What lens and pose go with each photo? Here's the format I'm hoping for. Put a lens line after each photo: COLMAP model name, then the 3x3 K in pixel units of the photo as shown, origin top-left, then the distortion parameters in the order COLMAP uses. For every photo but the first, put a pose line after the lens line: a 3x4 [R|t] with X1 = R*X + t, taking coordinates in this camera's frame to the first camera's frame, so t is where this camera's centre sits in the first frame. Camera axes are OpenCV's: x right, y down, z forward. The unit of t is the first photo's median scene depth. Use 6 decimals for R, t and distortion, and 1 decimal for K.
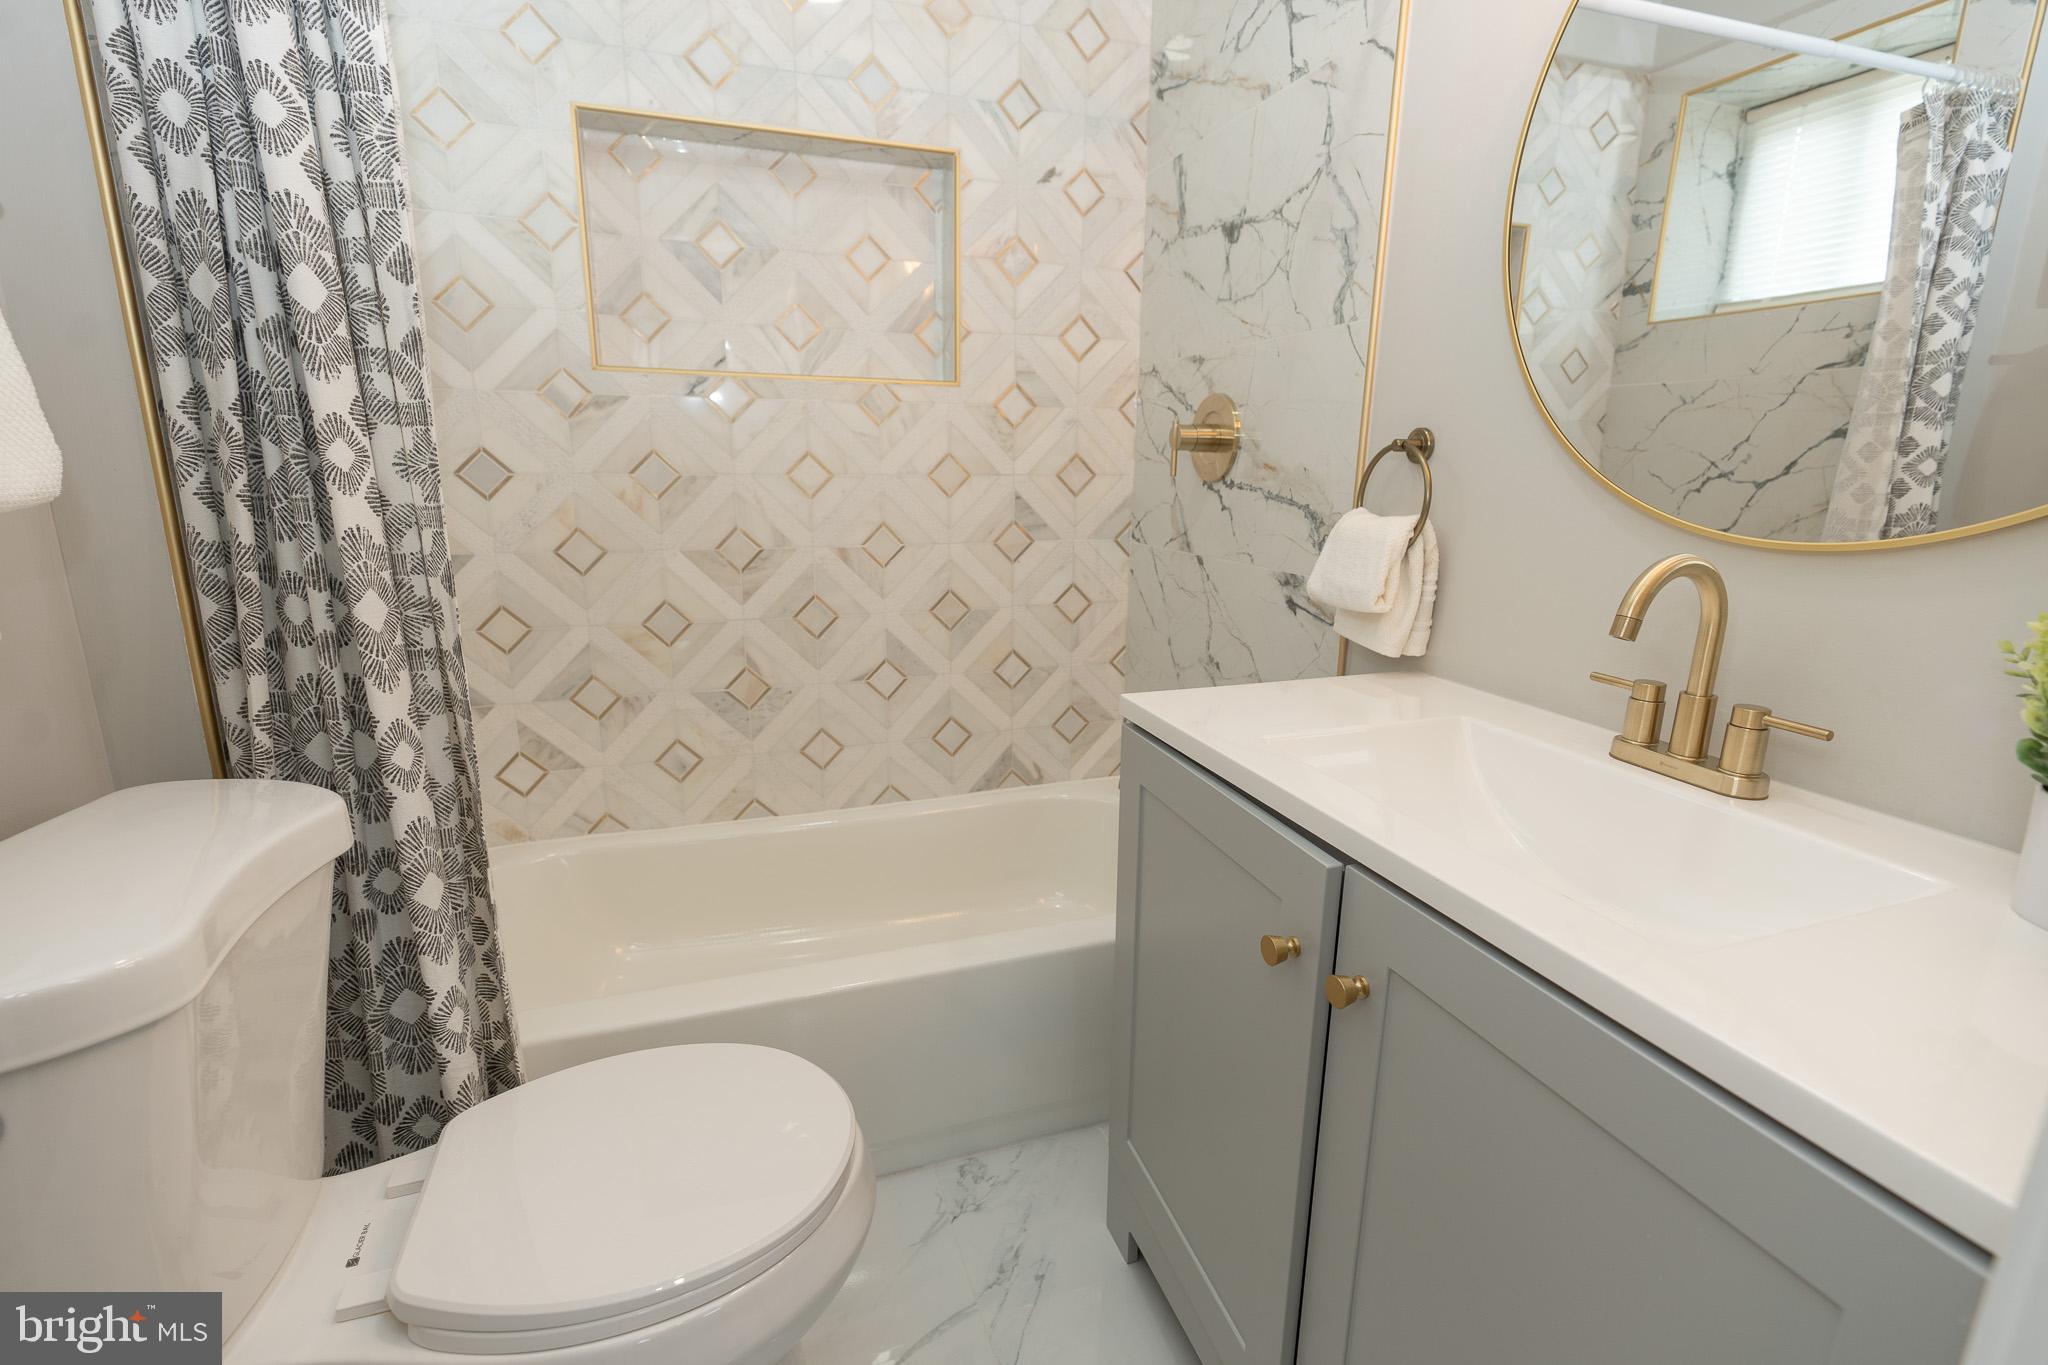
lens RADIAL K [[917.0, 0, 1027.9], [0, 917.0, 678.5], [0, 0, 1]] dist [-0.006971, 0.005504]
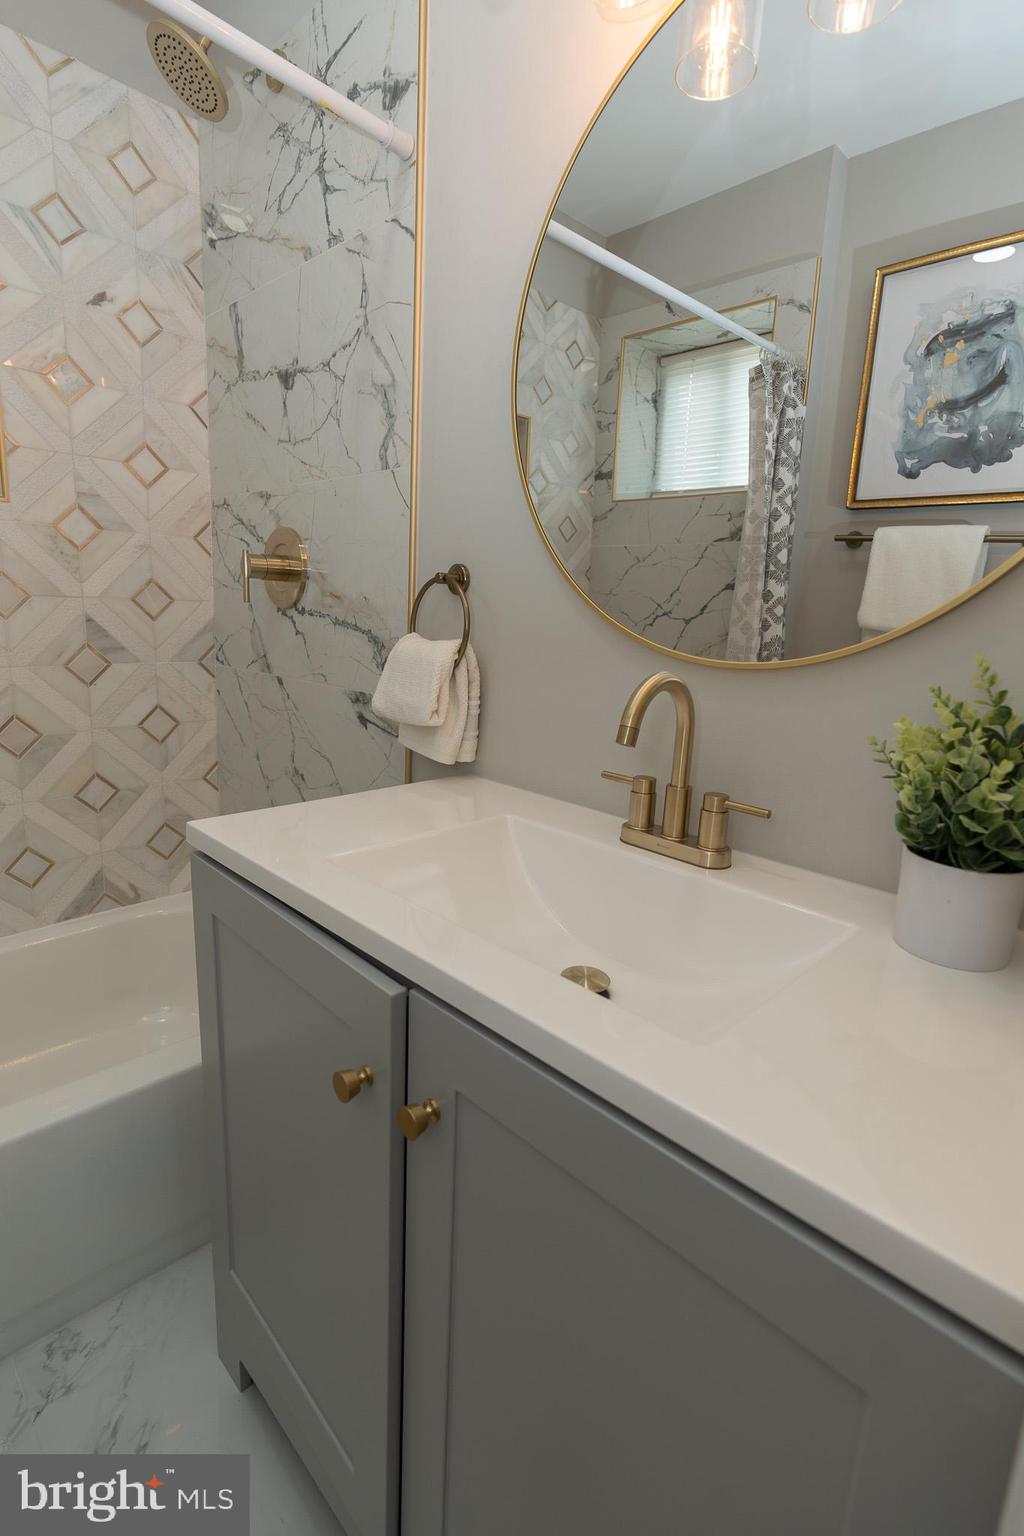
lens RADIAL K [[746.8, 0, 504.1], [0, 746.8, 763.0], [0, 0, 1]] dist [-0.003521, 0.003594]
pose [[0.903632, -0.061826, 0.423824, 0.047181], [0.068148, 0.997675, 0.000241, -0.013997], [-0.422853, 0.028665, 0.905745, 0.091528]]
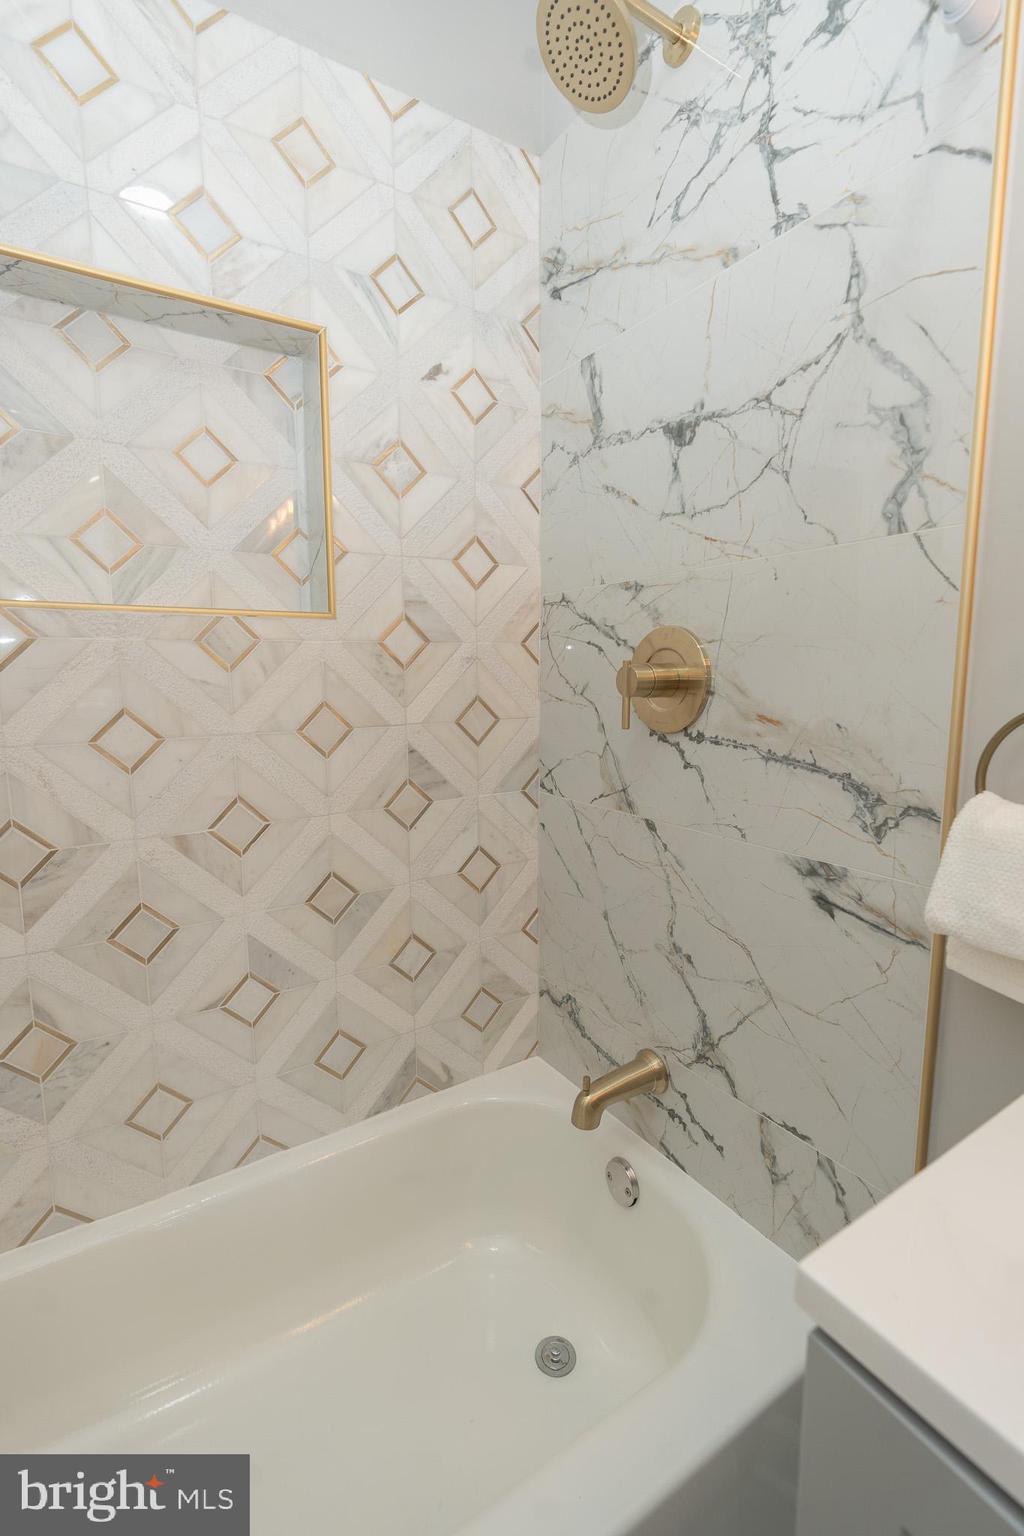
lens RADIAL K [[687.7, 0, 505.7], [0, 687.7, 764.4], [0, 0, 1]] dist [-0.006971, 0.005504]
pose [[0.975410, -0.048816, 0.214924, -0.067533], [0.069721, 0.993427, -0.090779, -0.136374], [-0.209080, 0.103532, 0.972402, 0.425804]]
